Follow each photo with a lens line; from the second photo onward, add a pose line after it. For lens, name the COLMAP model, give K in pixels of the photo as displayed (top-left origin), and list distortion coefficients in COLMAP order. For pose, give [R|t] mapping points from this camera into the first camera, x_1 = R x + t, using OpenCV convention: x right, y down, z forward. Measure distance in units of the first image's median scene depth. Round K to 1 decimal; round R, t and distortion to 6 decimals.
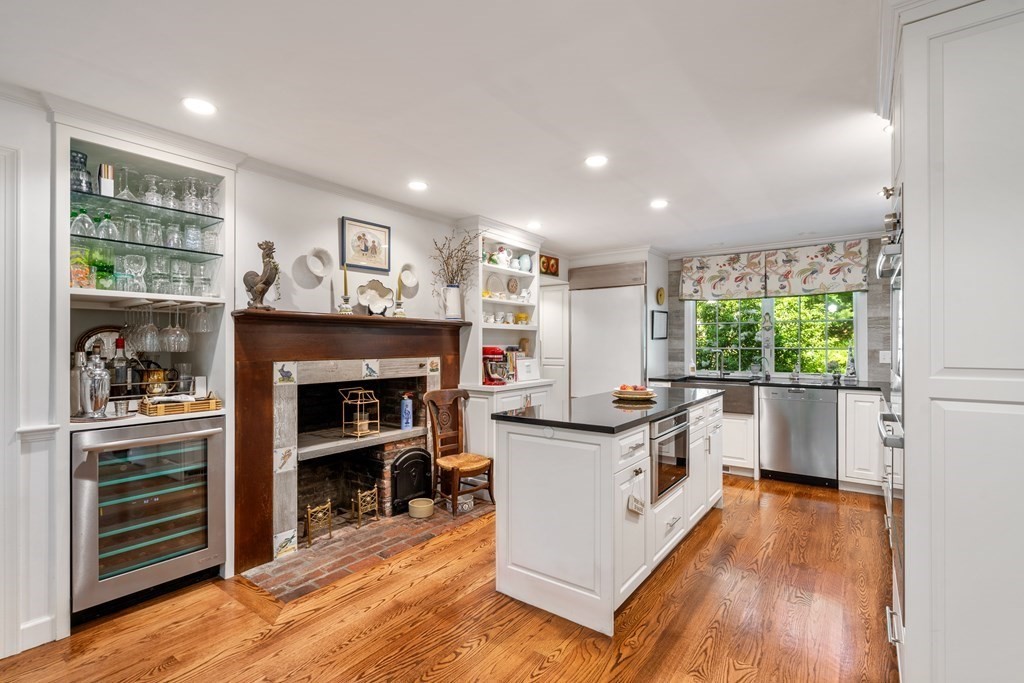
lens RADIAL K [[476.0, 0, 521.2], [0, 476.0, 343.0], [0, 0, 1]] dist [-0.007719, 0.003567]
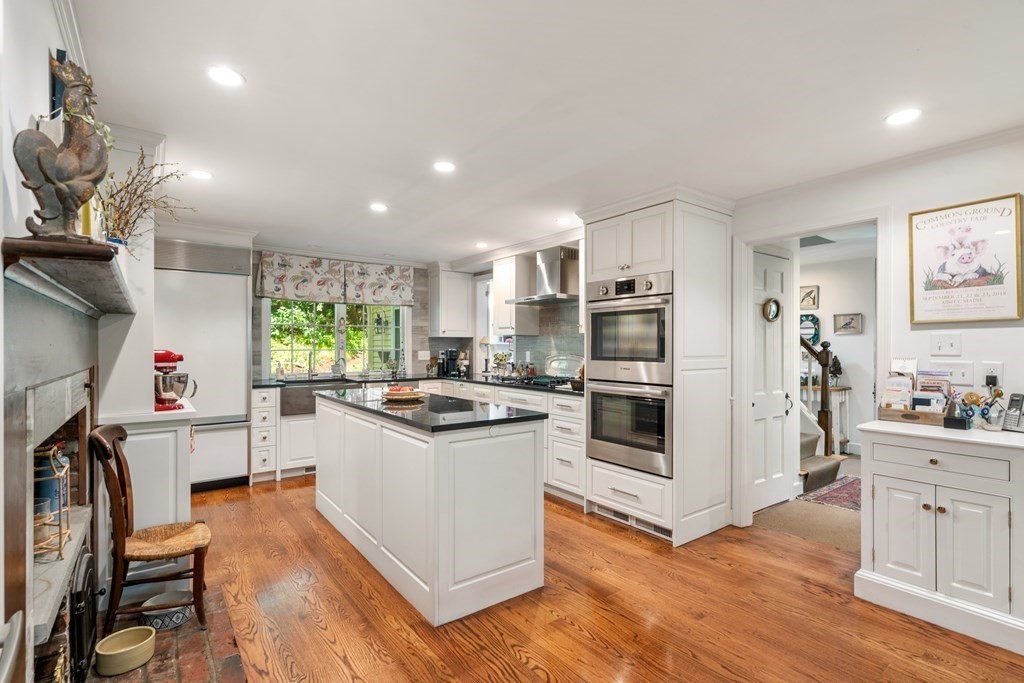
lens RADIAL K [[476.0, 0, 513.7], [0, 476.0, 346.1], [0, 0, 1]] dist [-0.007719, 0.003567]
pose [[0.295092, 0.001249, 0.955468, -0.792763], [-0.003269, 0.999995, -0.000297, 0.003628], [-0.955463, -0.003036, 0.295095, 0.567991]]
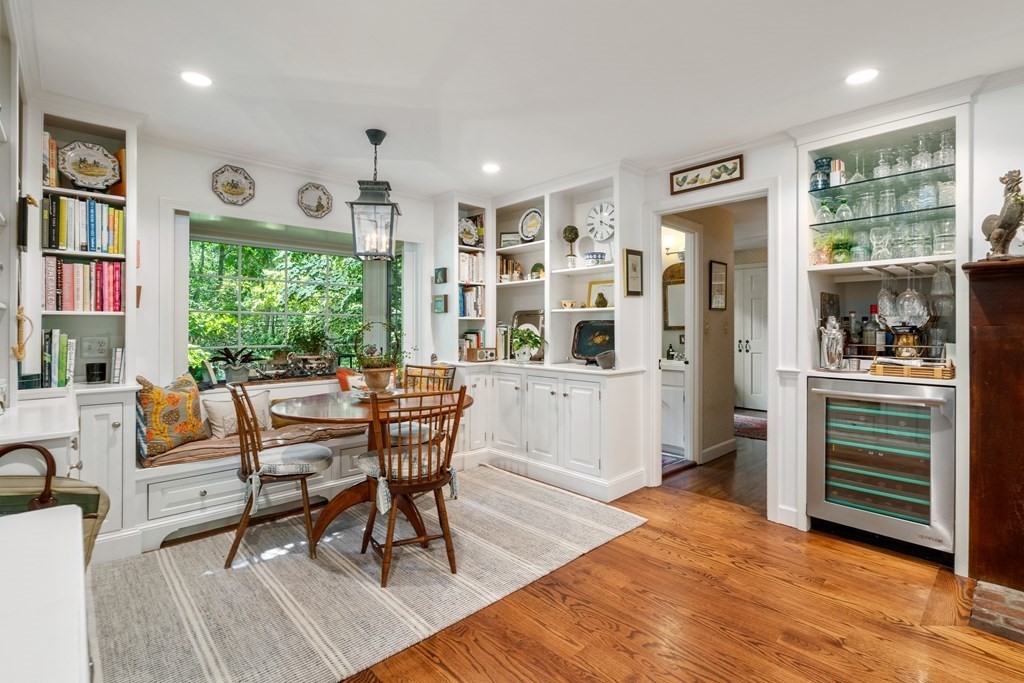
lens RADIAL K [[476.0, 0, 507.5], [0, 476.0, 325.0], [0, 0, 1]] dist [-0.007719, 0.003567]
pose [[-0.196711, -0.003968, -0.980454, 0.385749], [-0.000648, 0.999992, -0.003918, 0.039511], [0.980461, -0.000135, -0.196712, 0.345111]]
